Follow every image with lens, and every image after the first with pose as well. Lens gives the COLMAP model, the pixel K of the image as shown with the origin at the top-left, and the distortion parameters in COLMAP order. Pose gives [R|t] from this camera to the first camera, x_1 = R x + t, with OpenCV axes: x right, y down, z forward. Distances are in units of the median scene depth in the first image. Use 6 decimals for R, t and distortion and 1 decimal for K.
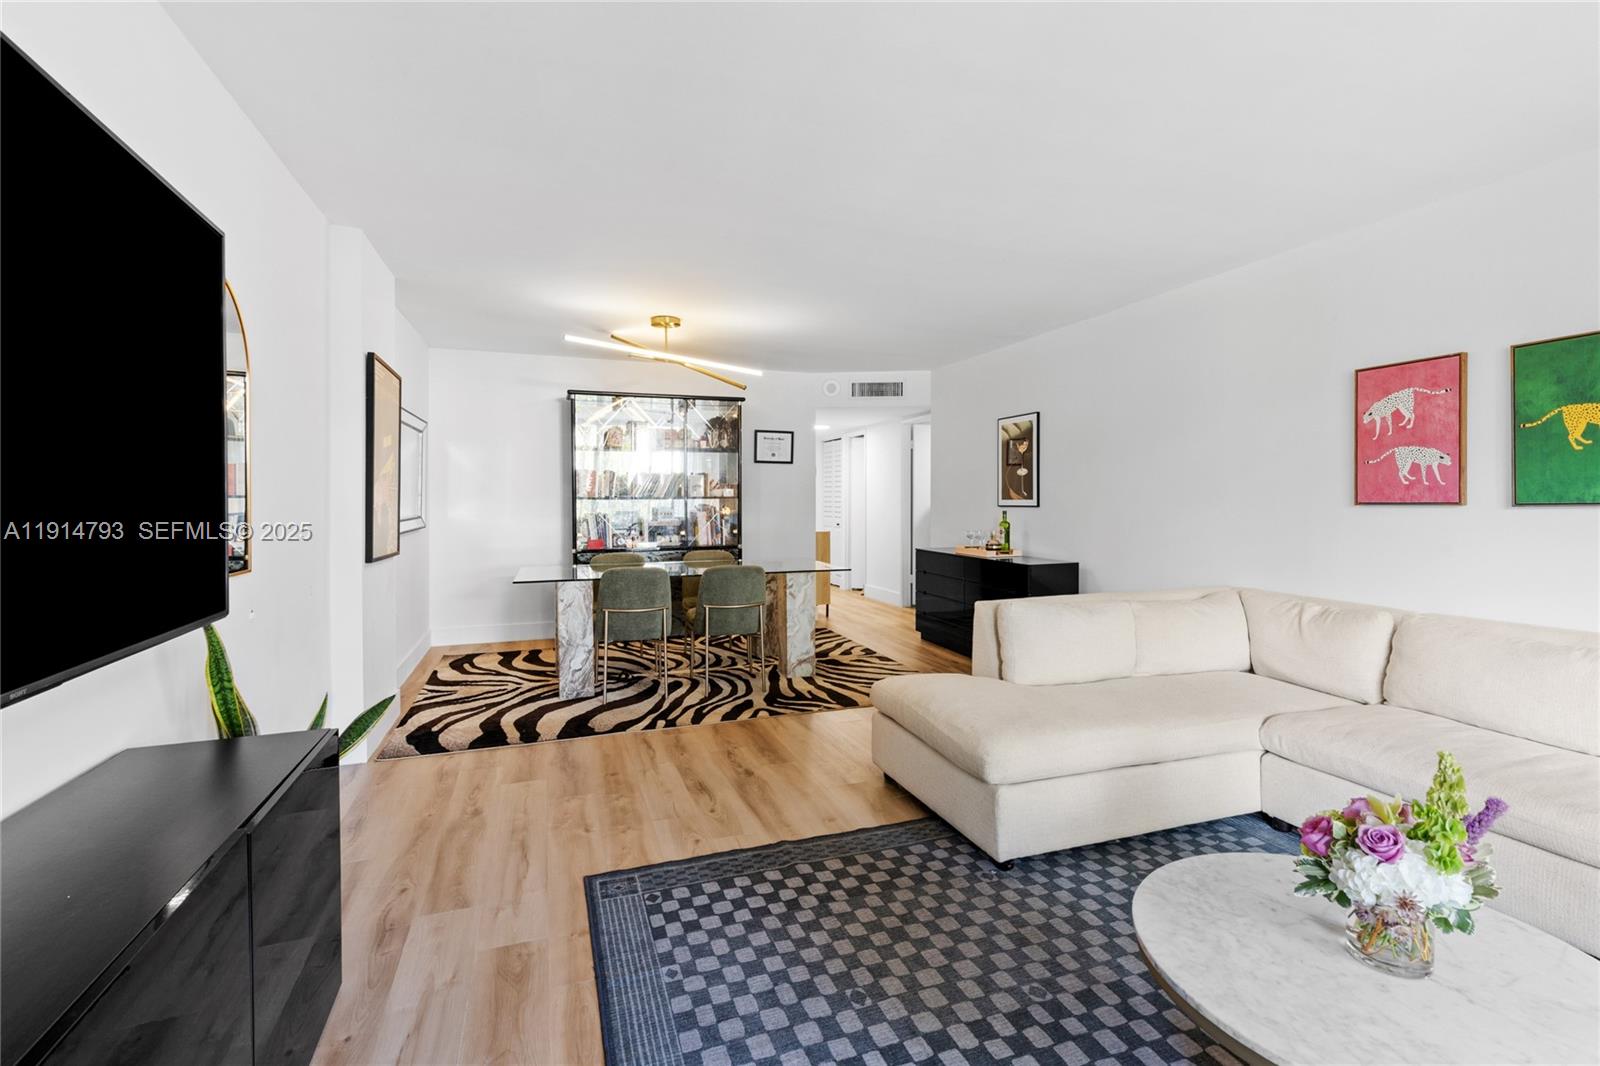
lens RADIAL K [[724.6, 0, 809.8], [0, 724.6, 513.9], [0, 0, 1]] dist [0.004929, -0.000316]
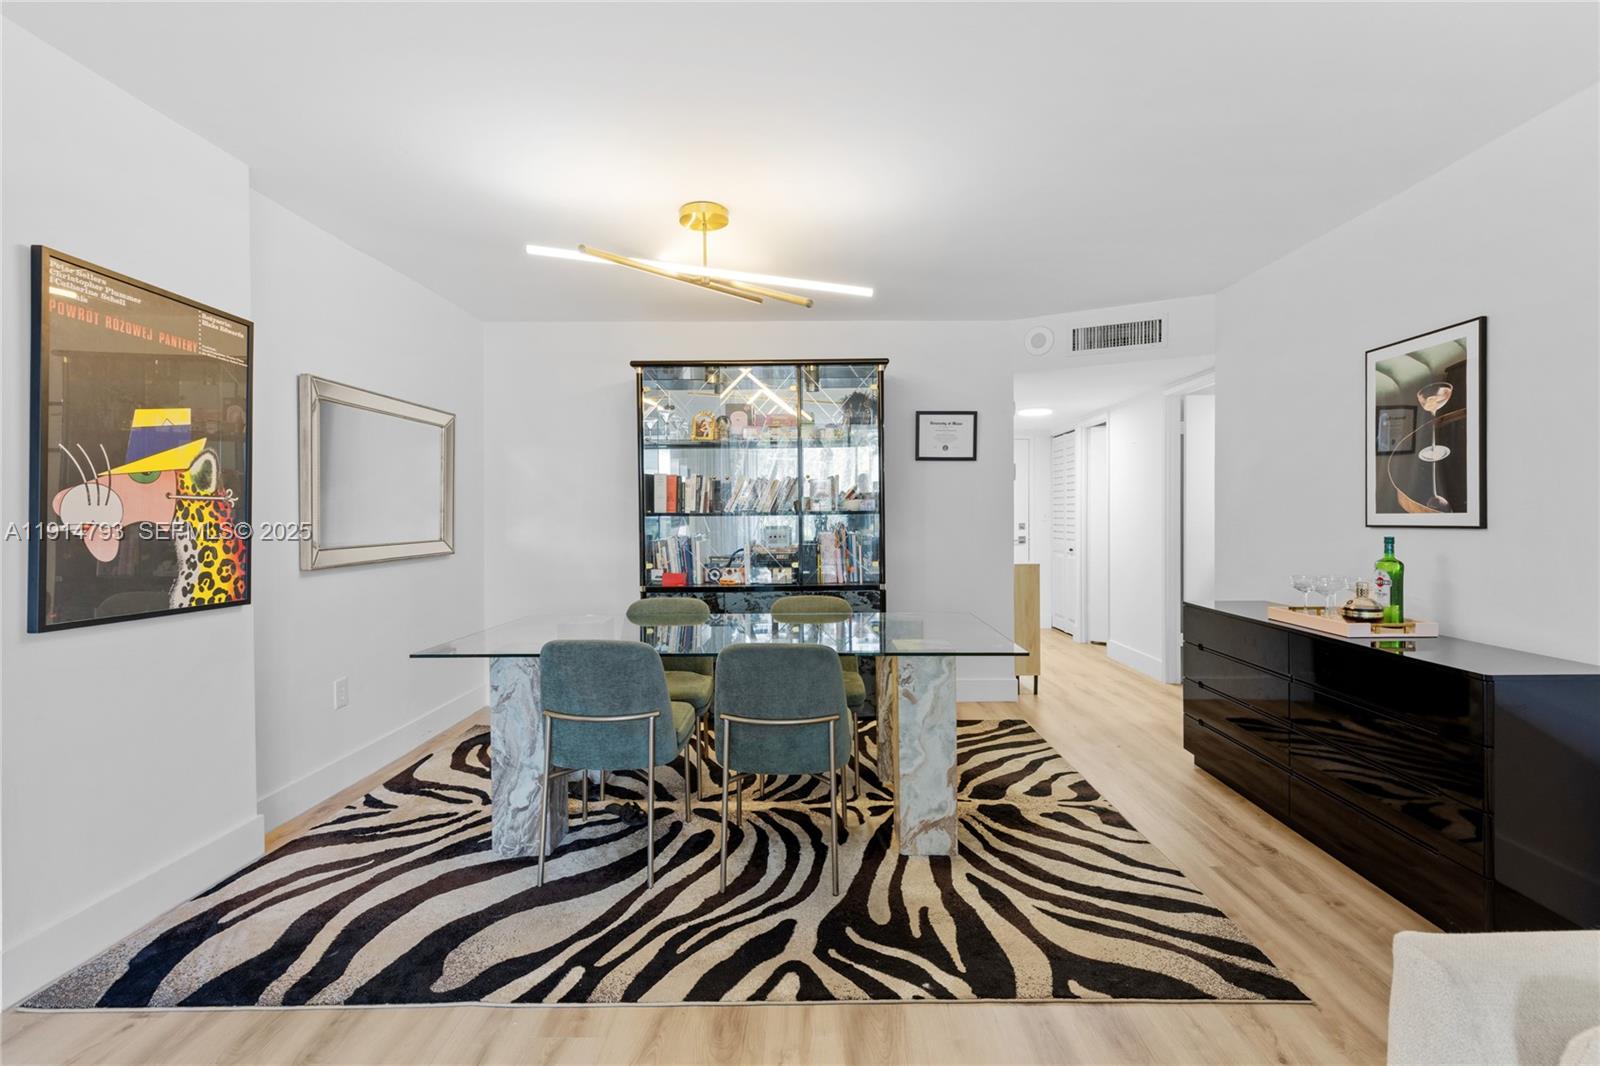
lens RADIAL K [[719.2, 0, 812.2], [0, 719.2, 520.1], [0, 0, 1]] dist [0.005648, -0.000301]
pose [[0.938838, -0.000903, -0.344359, 0.122942], [-0.004099, 0.999896, -0.013797, -0.011318], [0.344336, 0.014365, 0.938737, 0.674966]]
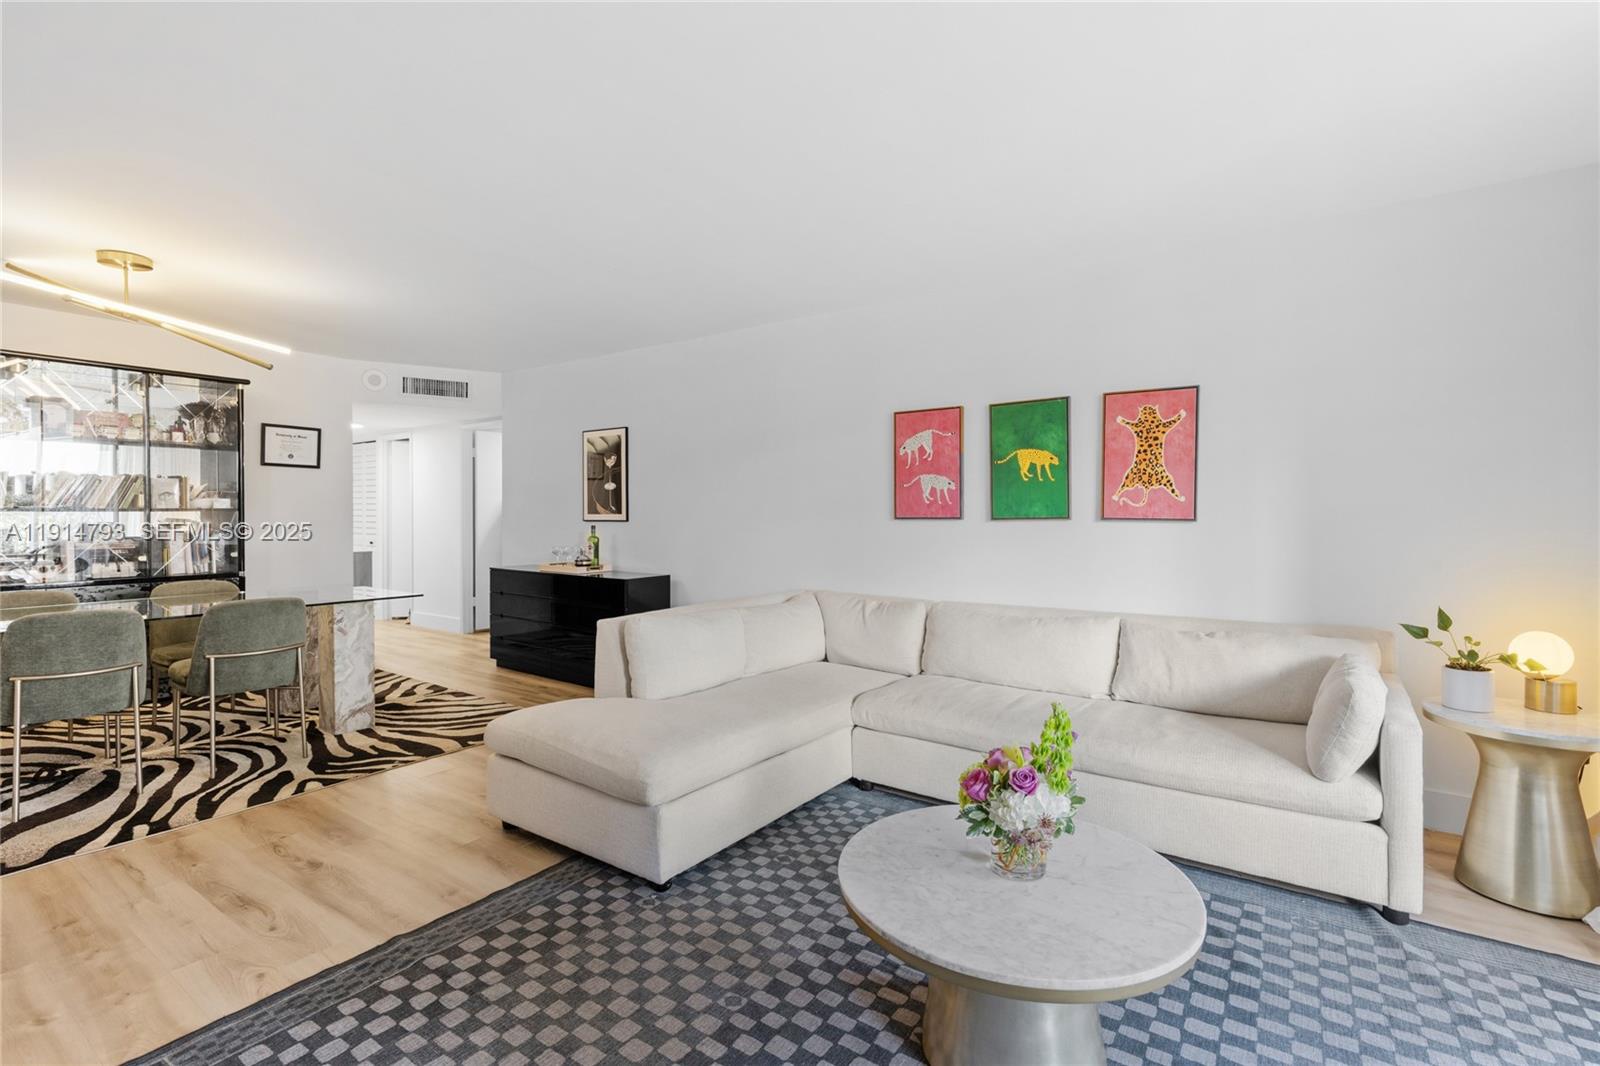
lens RADIAL K [[723.9, 0, 803.9], [0, 723.9, 528.0], [0, 0, 1]] dist [0.006427, -0.000822]
pose [[0.819705, -0.006736, 0.572746, -0.090316], [0.007559, 0.999971, 0.000942, 0.000276], [-0.572736, 0.003557, 0.819732, 0.057479]]
